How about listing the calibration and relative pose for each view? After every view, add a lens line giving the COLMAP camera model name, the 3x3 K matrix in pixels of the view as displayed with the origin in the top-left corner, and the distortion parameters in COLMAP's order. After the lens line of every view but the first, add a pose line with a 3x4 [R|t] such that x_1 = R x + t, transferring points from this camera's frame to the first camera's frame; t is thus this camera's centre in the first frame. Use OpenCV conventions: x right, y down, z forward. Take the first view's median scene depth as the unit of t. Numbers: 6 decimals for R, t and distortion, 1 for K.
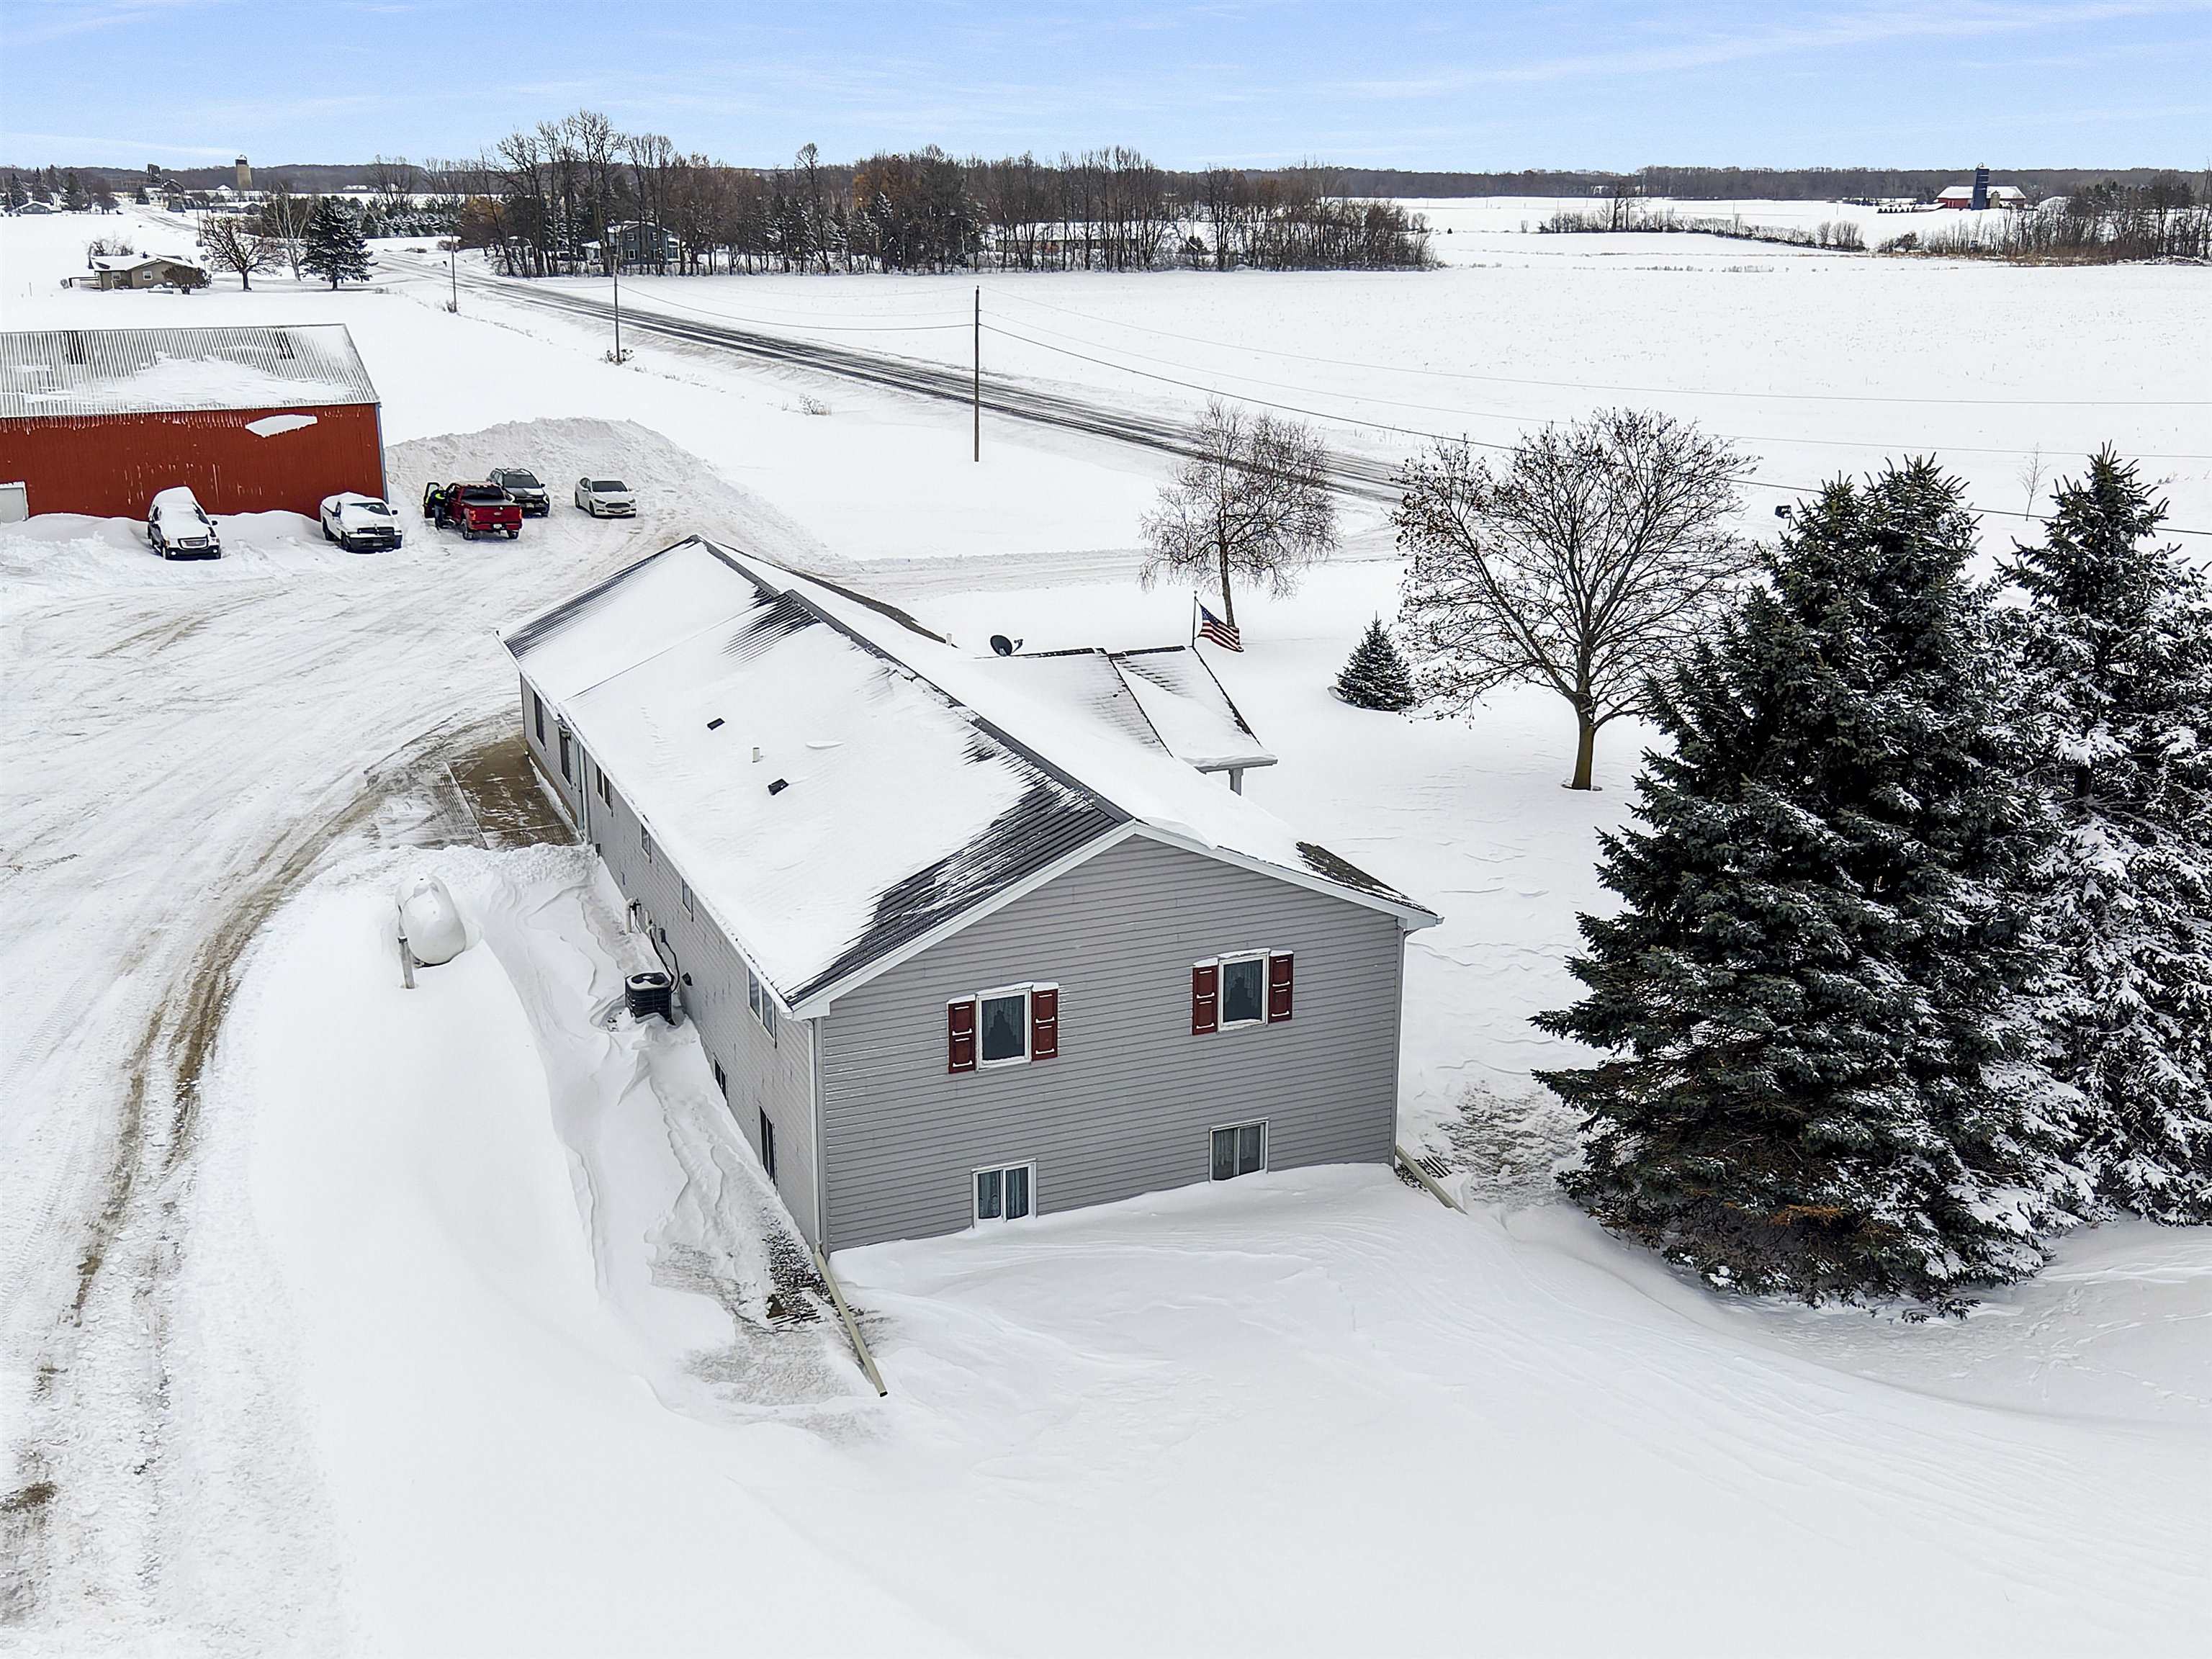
lens RADIAL K [[2241.5, 0, 1089.7], [0, 2241.5, 813.5], [0, 0, 1]] dist [0.045884, 0.000000]
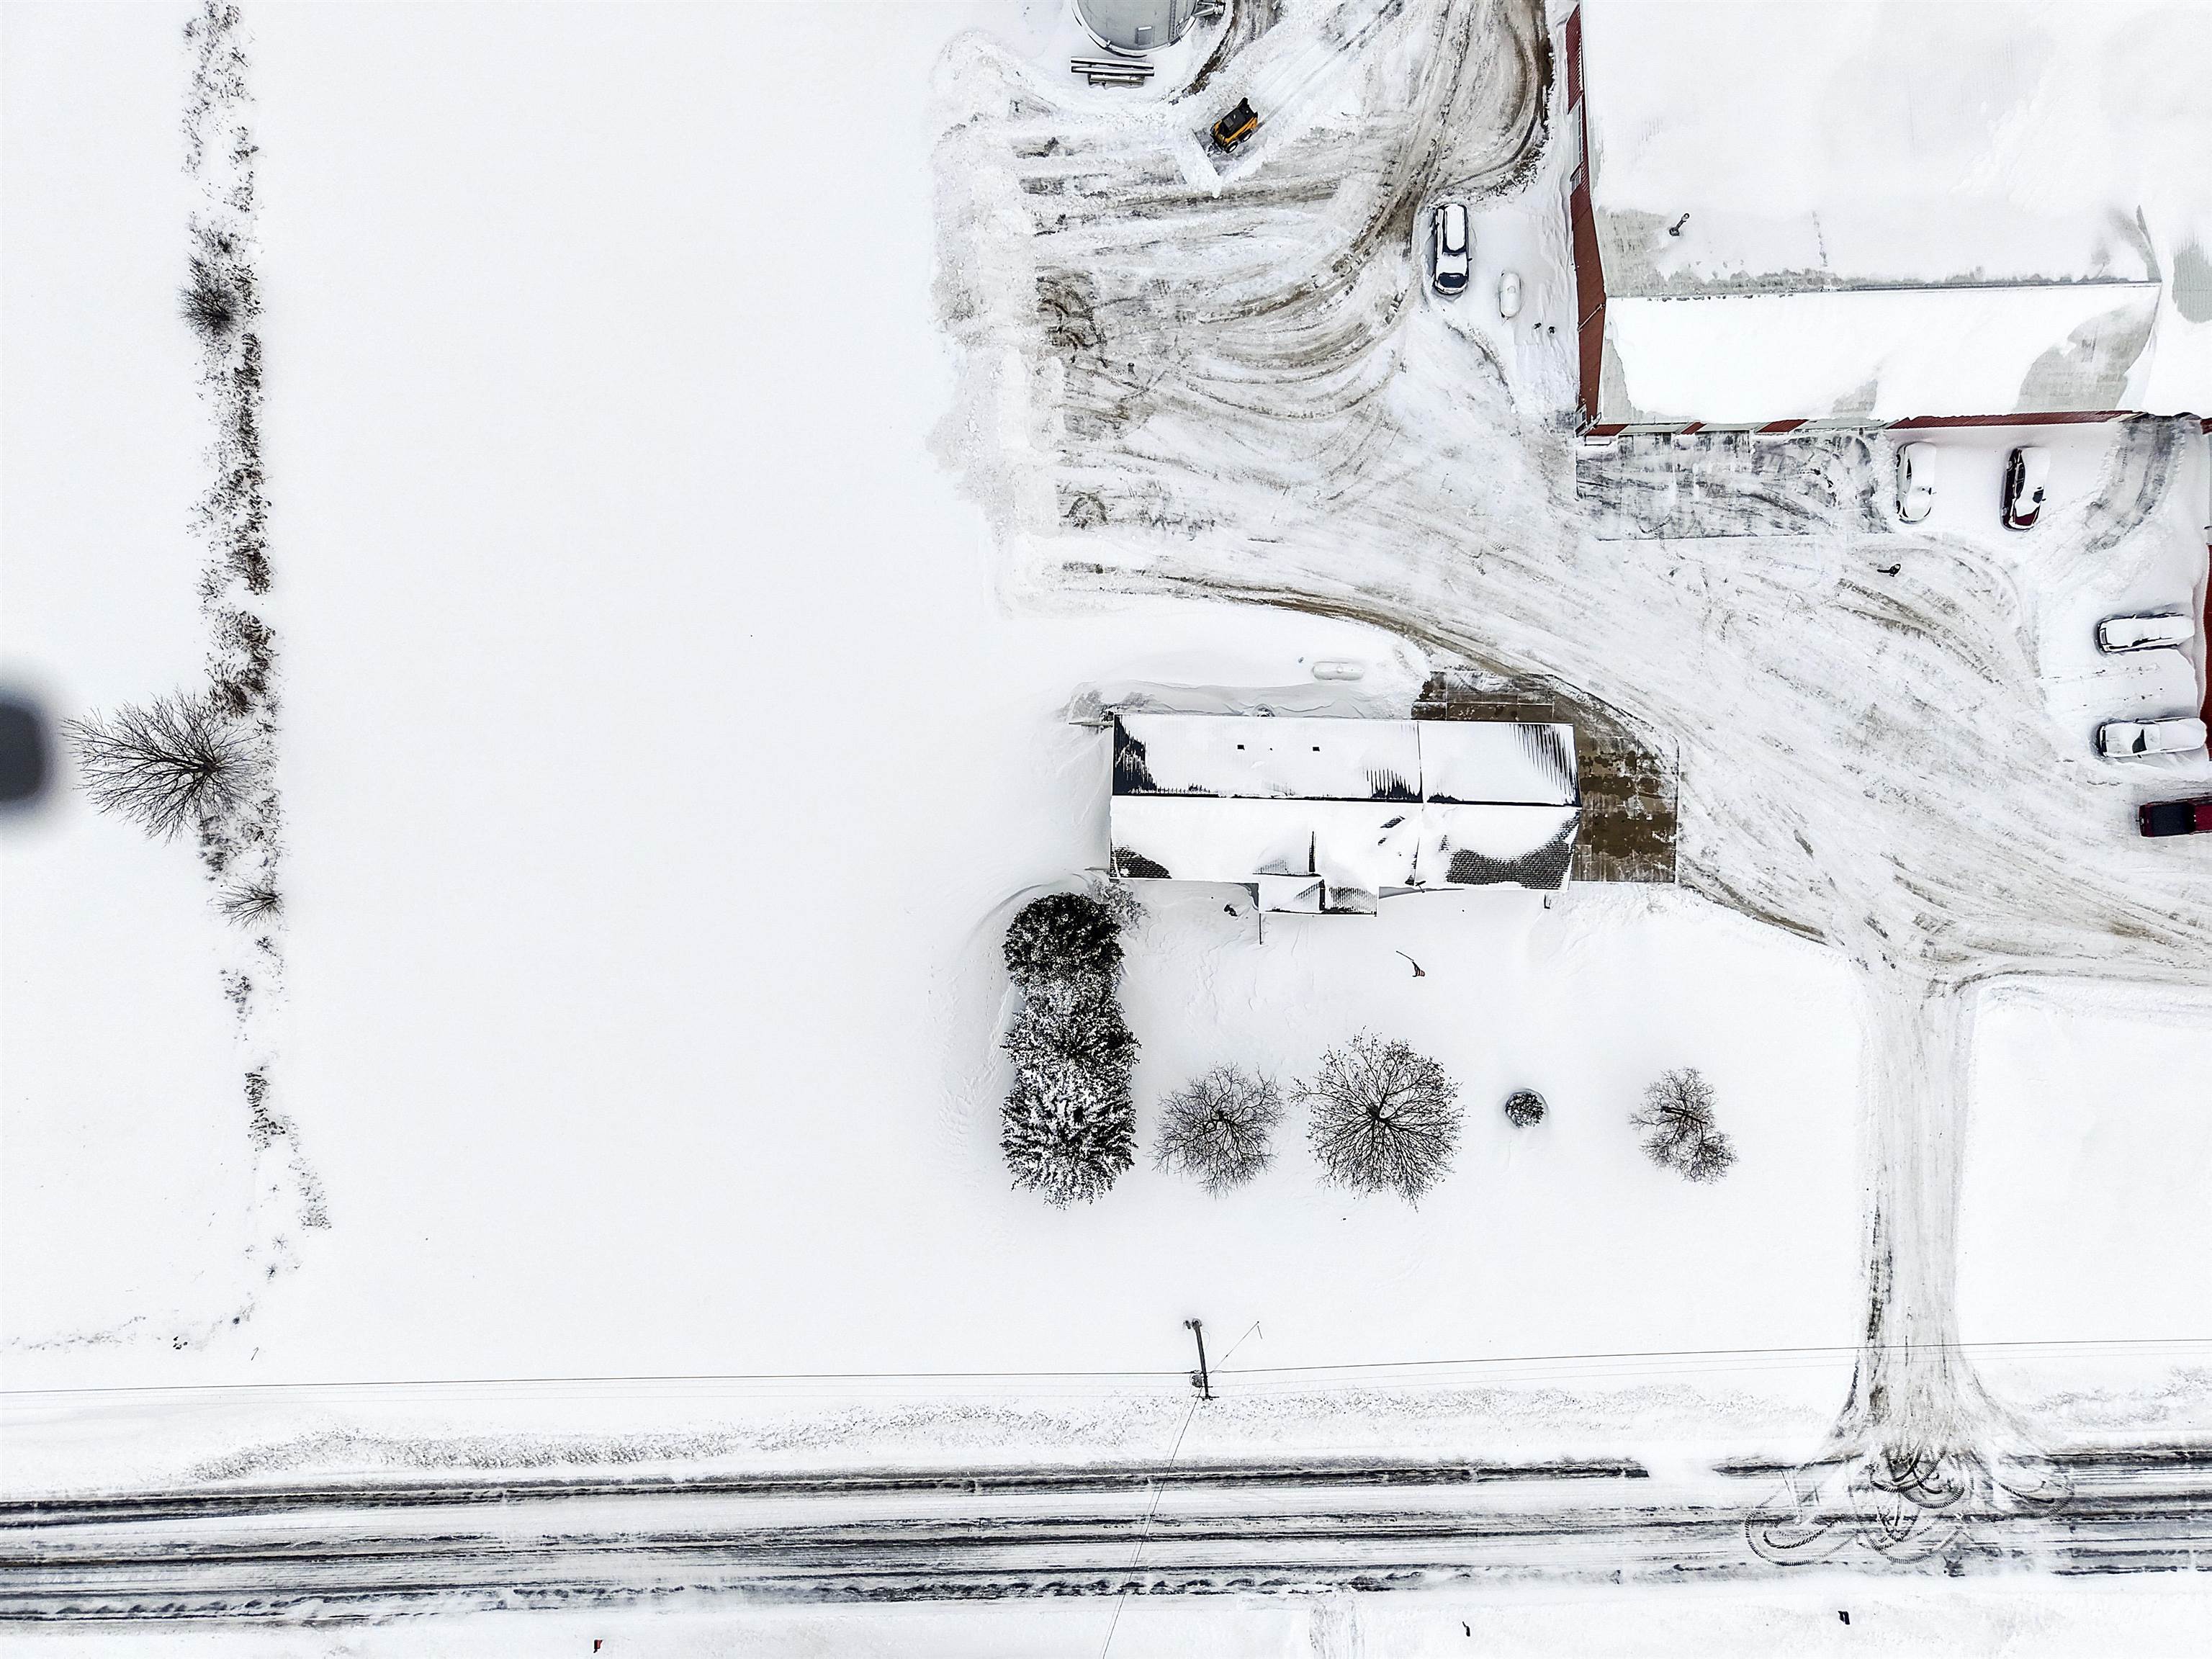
lens RADIAL K [[1494.7, 0, 1094.5], [0, 1494.7, 830.8], [0, 0, 1]] dist [0.013793, -0.015457]
pose [[-0.395574, 0.918417, 0.005559, 0.076707], [-0.249937, -0.113471, 0.961590, -2.614562], [0.883772, 0.378991, 0.274432, 0.196157]]
